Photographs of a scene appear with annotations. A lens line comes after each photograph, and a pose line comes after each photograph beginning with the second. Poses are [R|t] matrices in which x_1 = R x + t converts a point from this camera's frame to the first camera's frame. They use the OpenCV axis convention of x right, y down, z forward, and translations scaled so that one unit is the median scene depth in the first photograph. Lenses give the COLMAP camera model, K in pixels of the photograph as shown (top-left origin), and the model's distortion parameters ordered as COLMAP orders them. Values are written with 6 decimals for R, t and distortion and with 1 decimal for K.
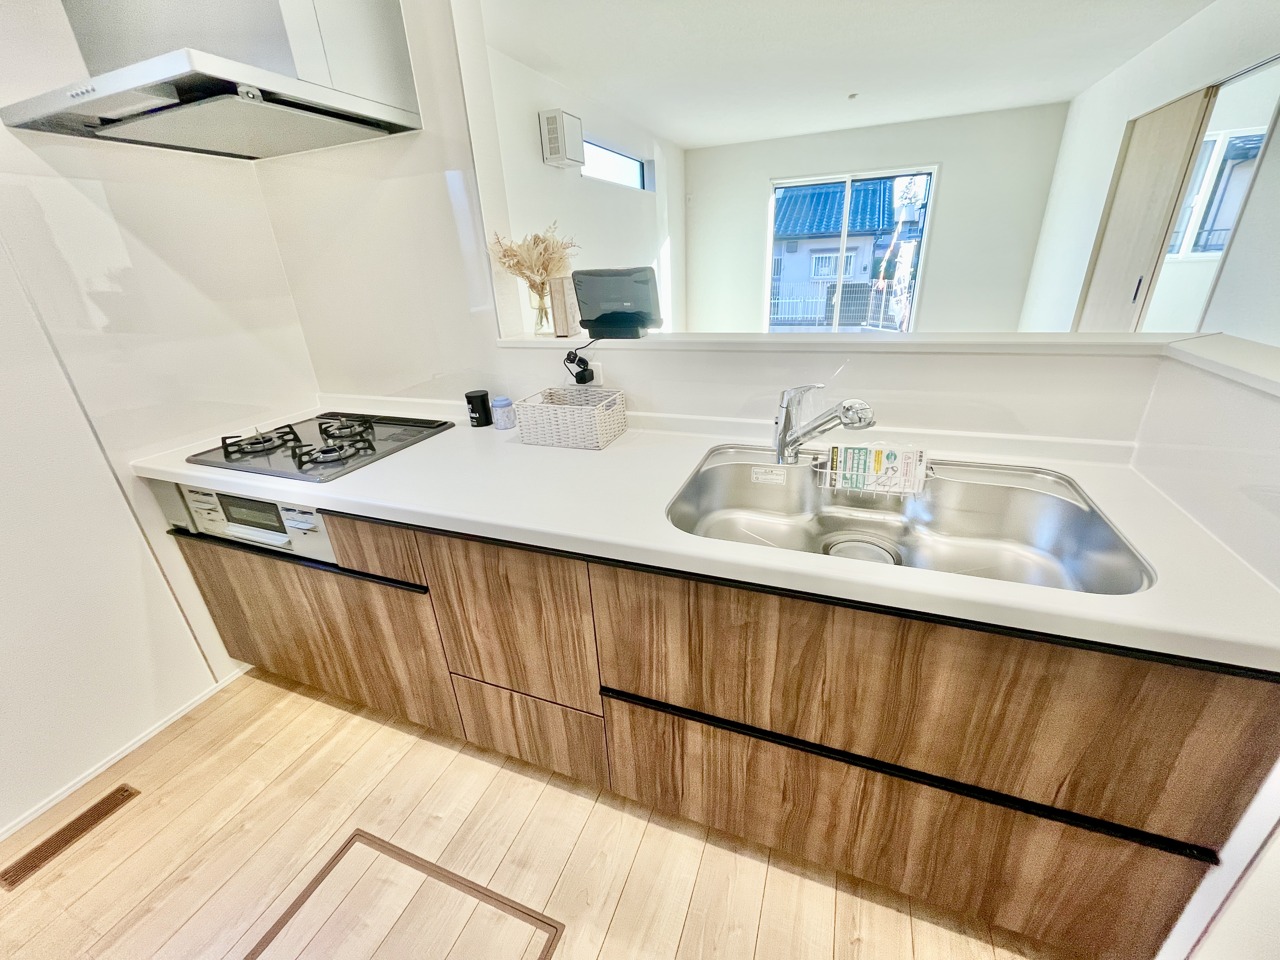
lens RADIAL K [[515.1, 0, 640.5], [0, 515.1, 482.1], [0, 0, 1]] dist [-0.005731, 0.000100]
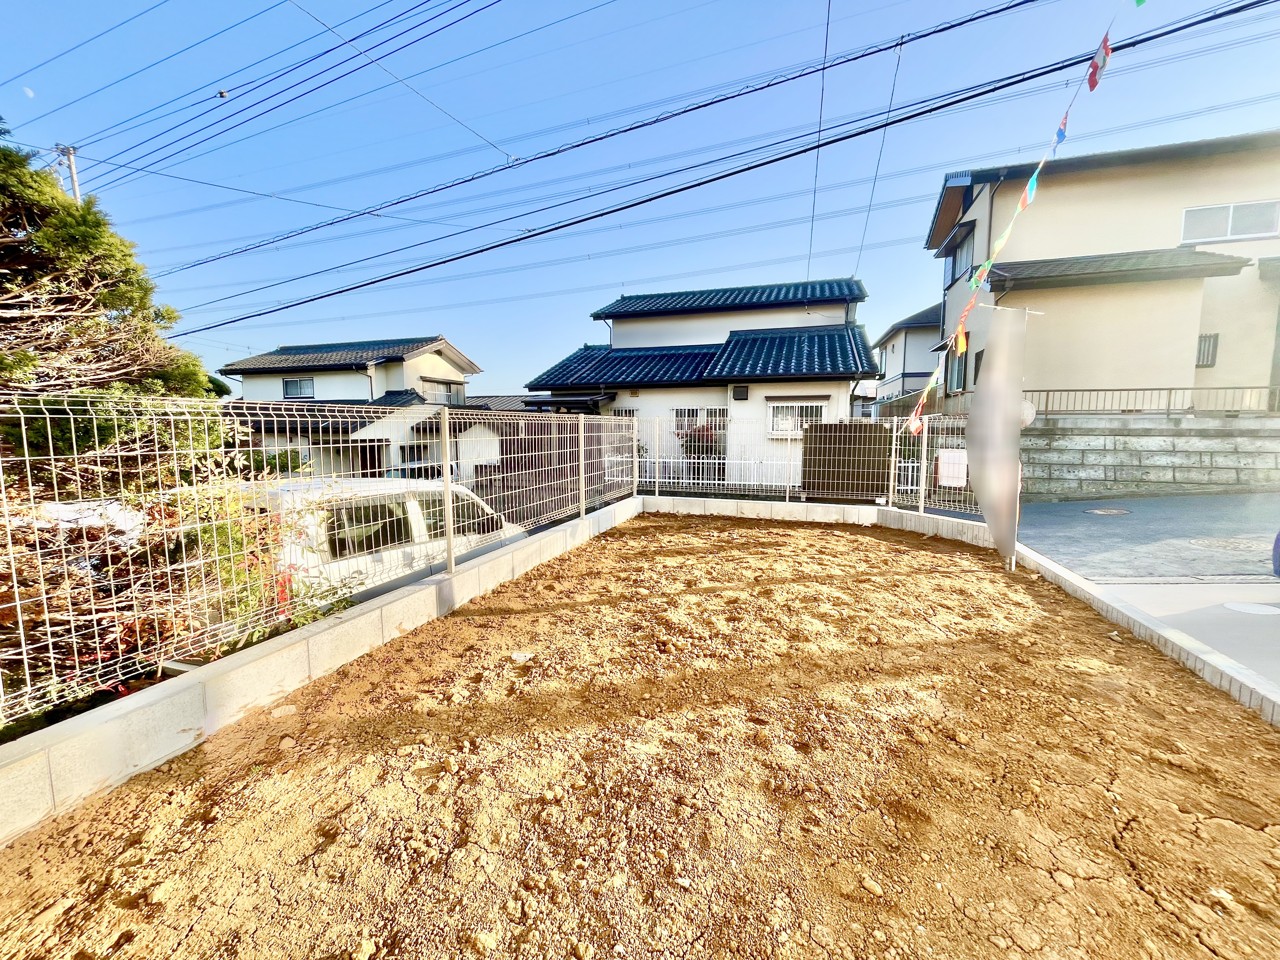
lens RADIAL K [[512.5, 0, 640.4], [0, 512.5, 477.3], [0, 0, 1]] dist [0.000874, 0.000210]
pose [[0.996975, 0.042971, 0.064762, 0.120336], [-0.020861, 0.950632, -0.309618, -0.123110], [-0.074870, 0.307330, 0.948653, 0.387260]]
